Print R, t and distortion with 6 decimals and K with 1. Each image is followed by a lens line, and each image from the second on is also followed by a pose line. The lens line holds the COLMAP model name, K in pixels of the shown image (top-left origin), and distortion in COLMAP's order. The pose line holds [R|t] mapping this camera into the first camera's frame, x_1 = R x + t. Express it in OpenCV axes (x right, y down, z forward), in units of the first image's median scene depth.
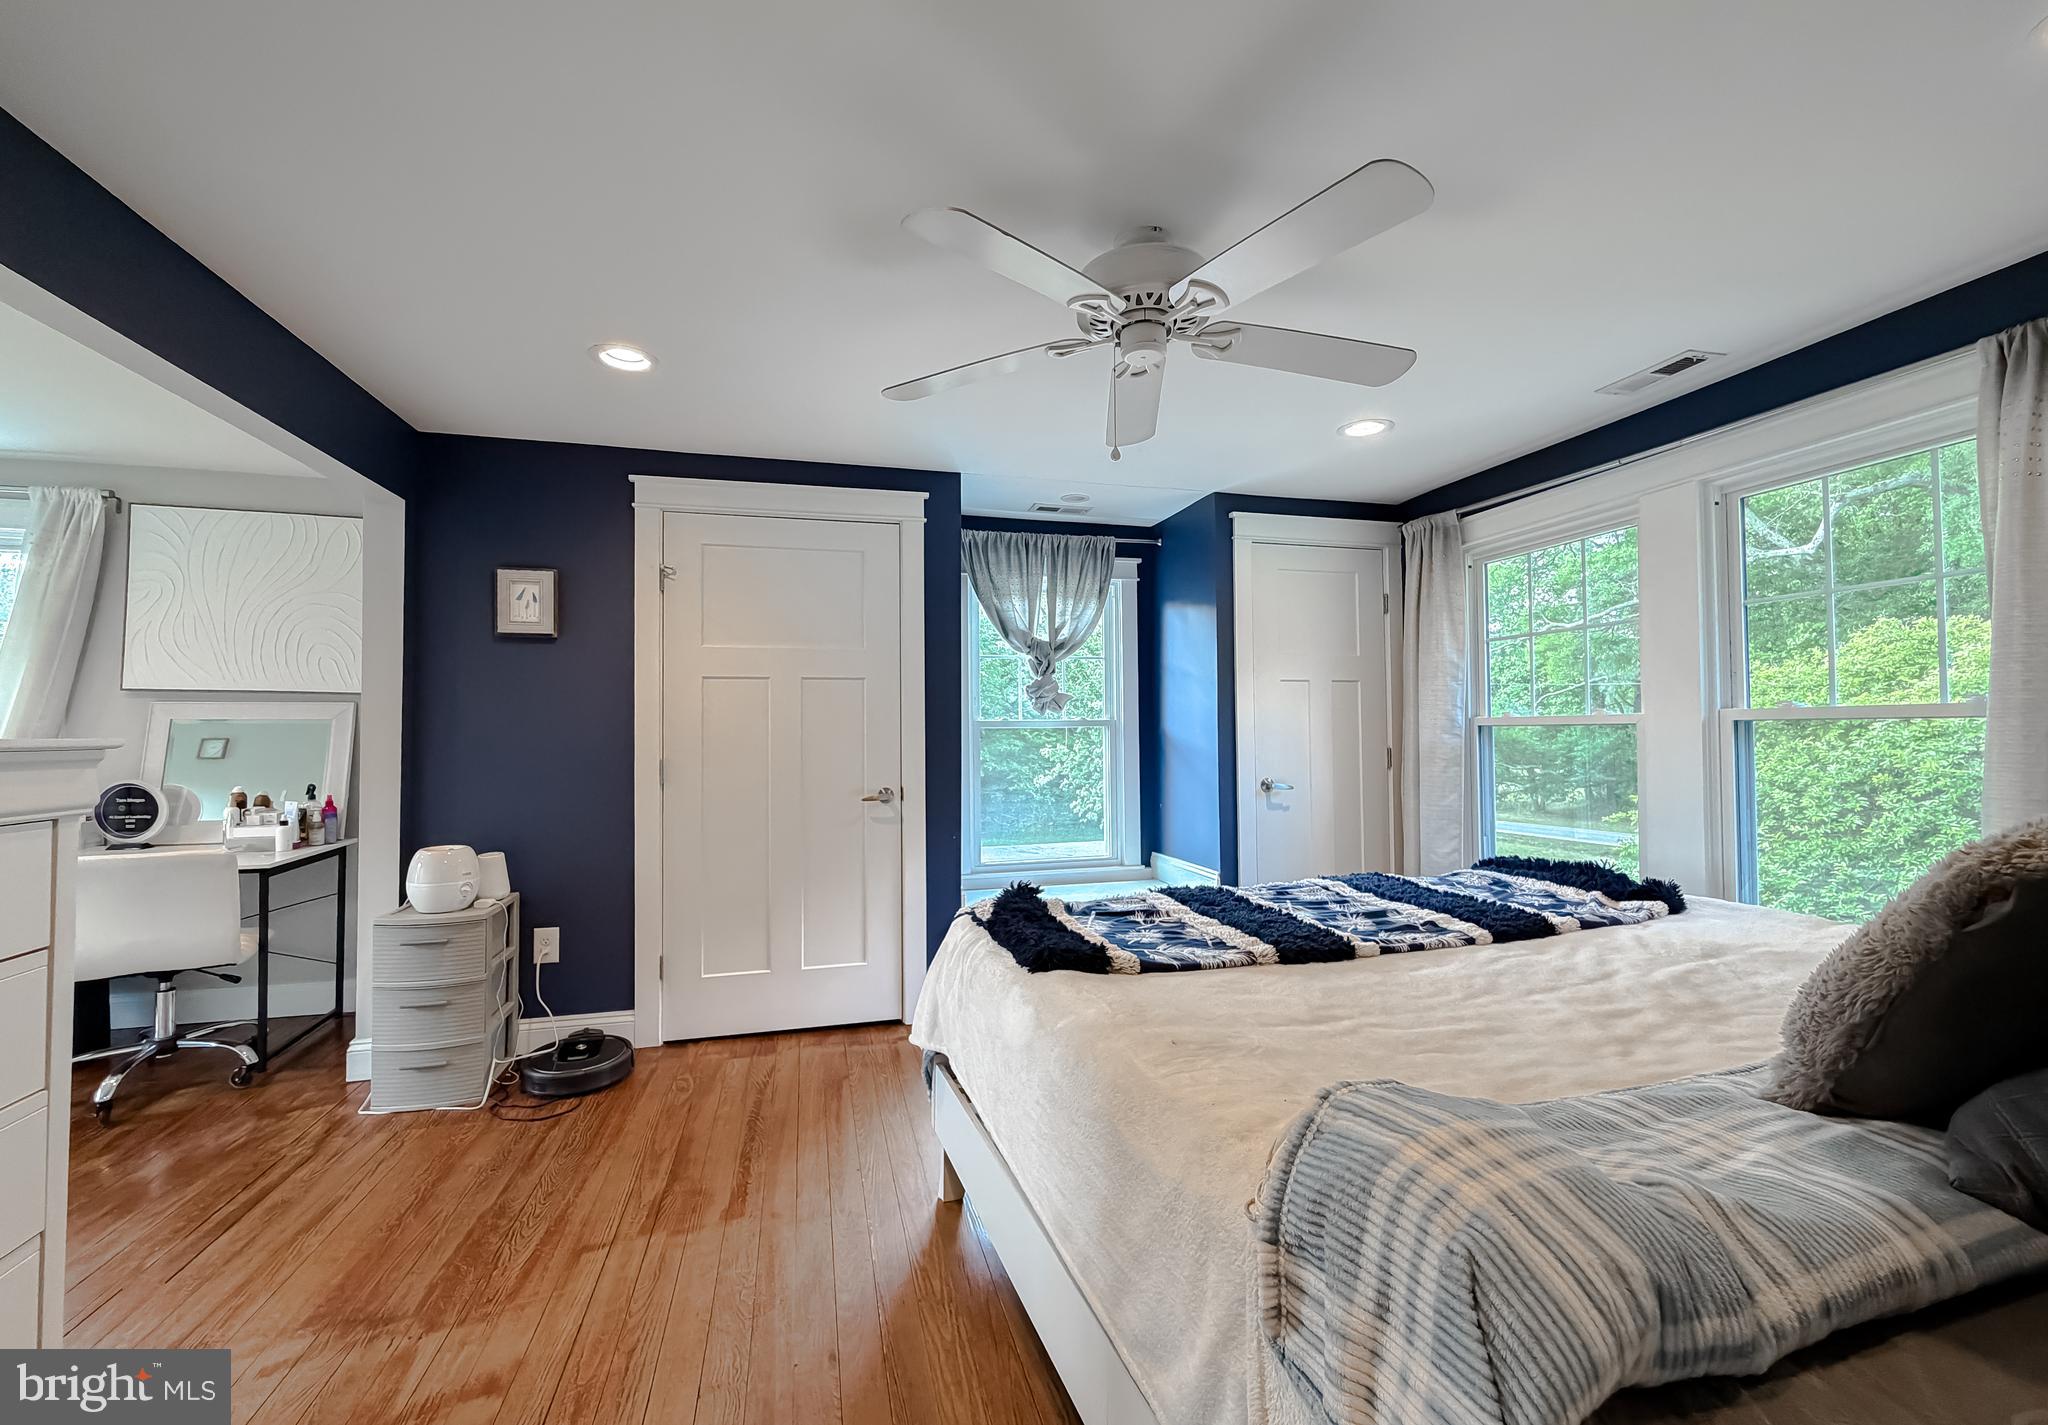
lens RADIAL K [[835.8, 0, 1035.3], [0, 835.8, 709.3], [0, 0, 1]] dist [0.000663, -0.000933]
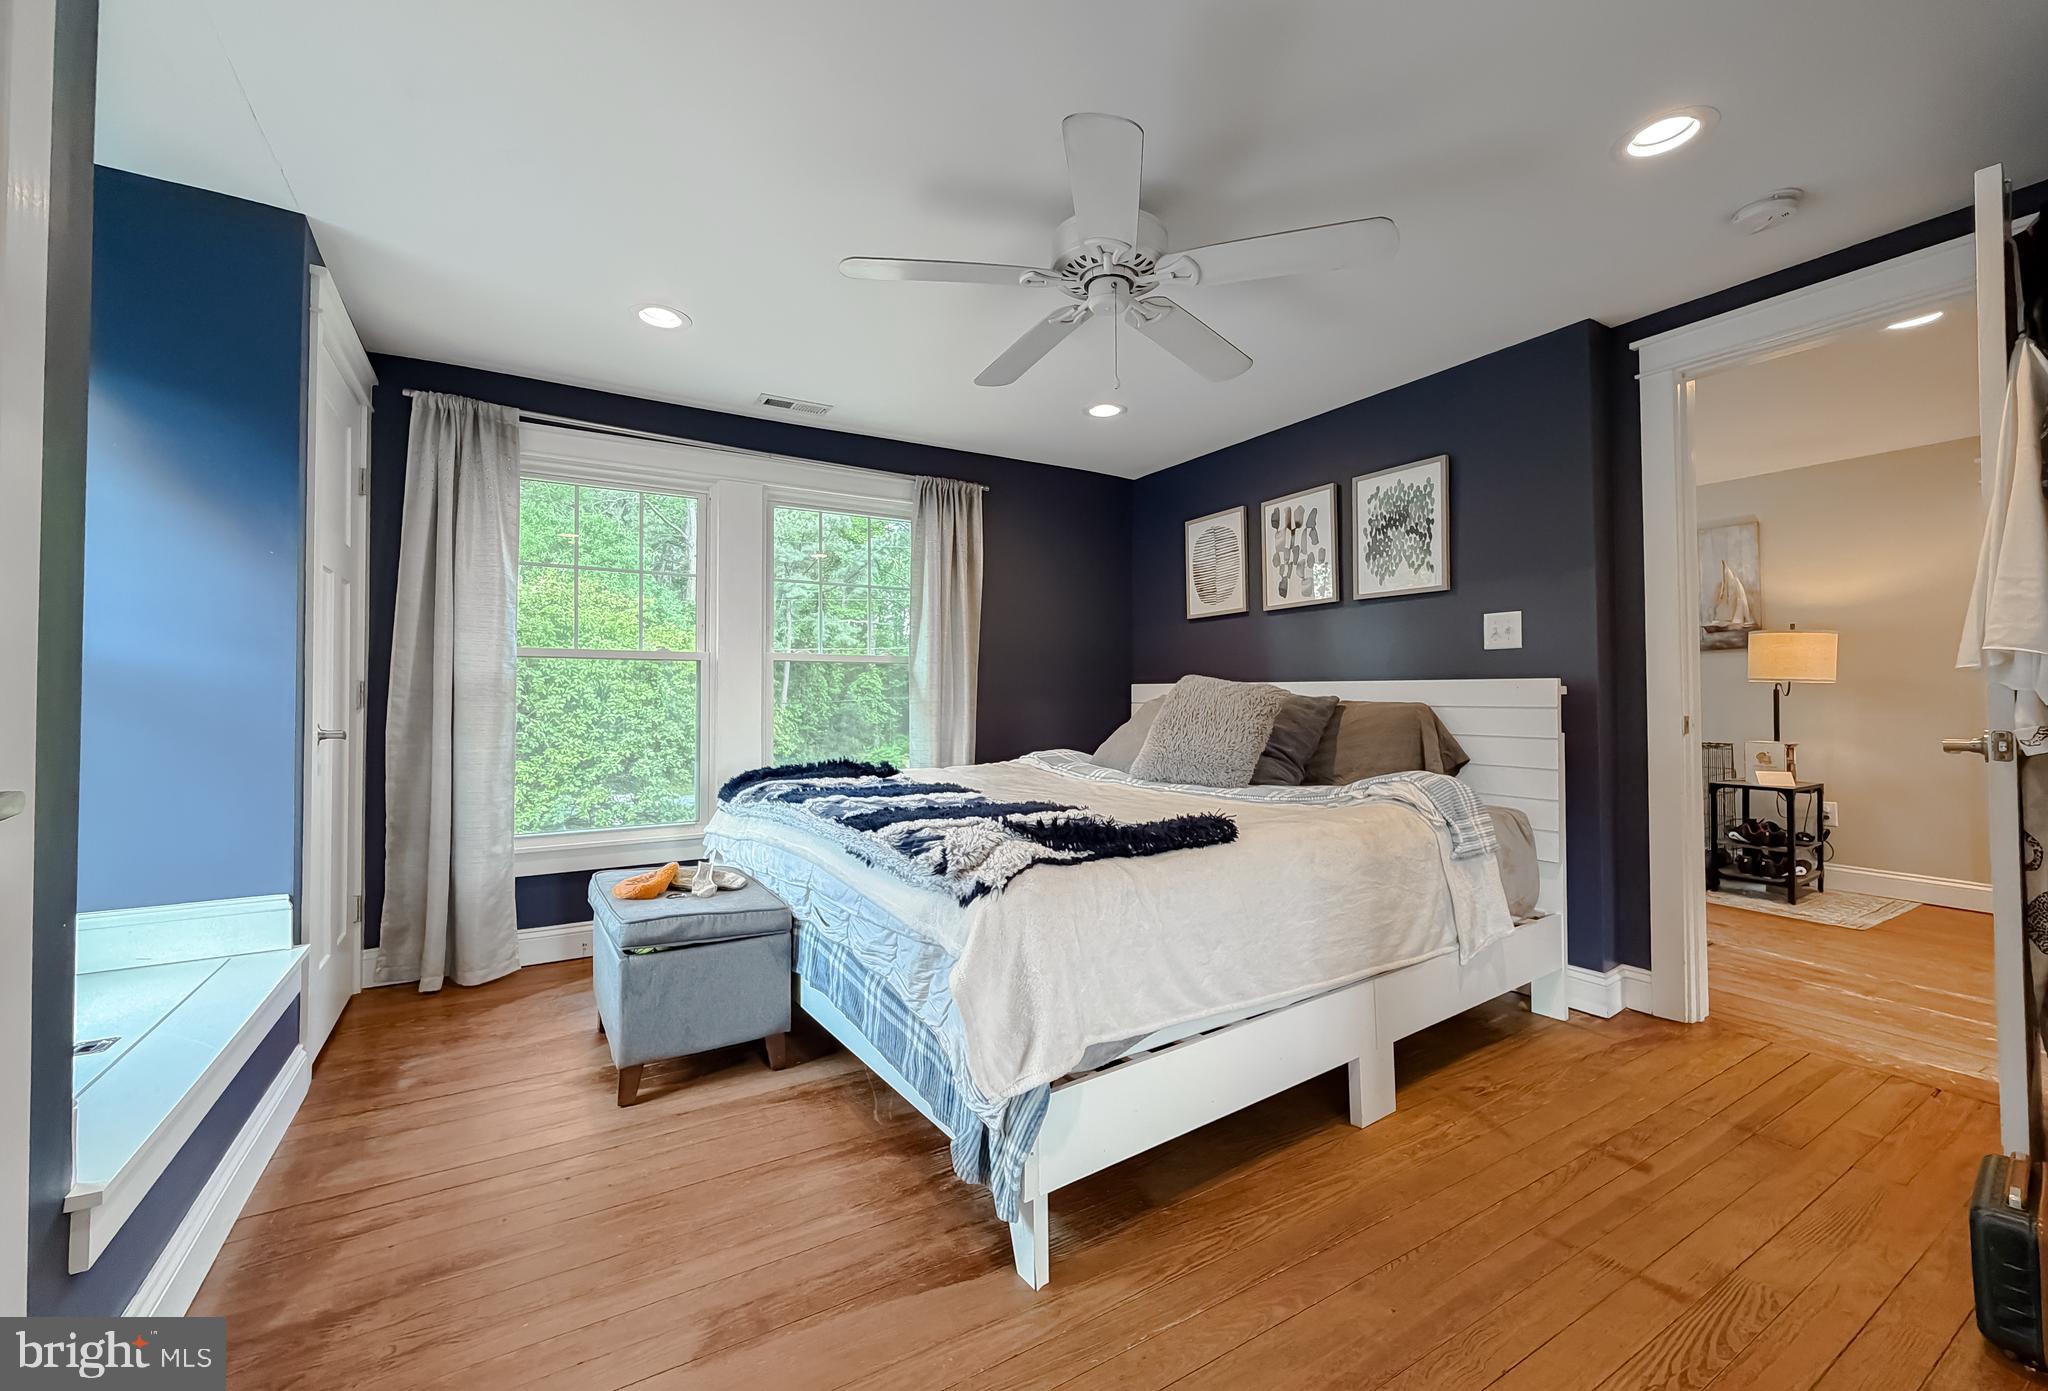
lens RADIAL K [[826.2, 0, 1020.1], [0, 826.2, 690.0], [0, 0, 1]] dist [-0.000512, 0.000767]
pose [[-0.280932, 0.020072, 0.959518, -0.521492], [-0.022487, 0.999369, -0.027489, 0.073980], [-0.959464, -0.029299, -0.280304, 0.814199]]
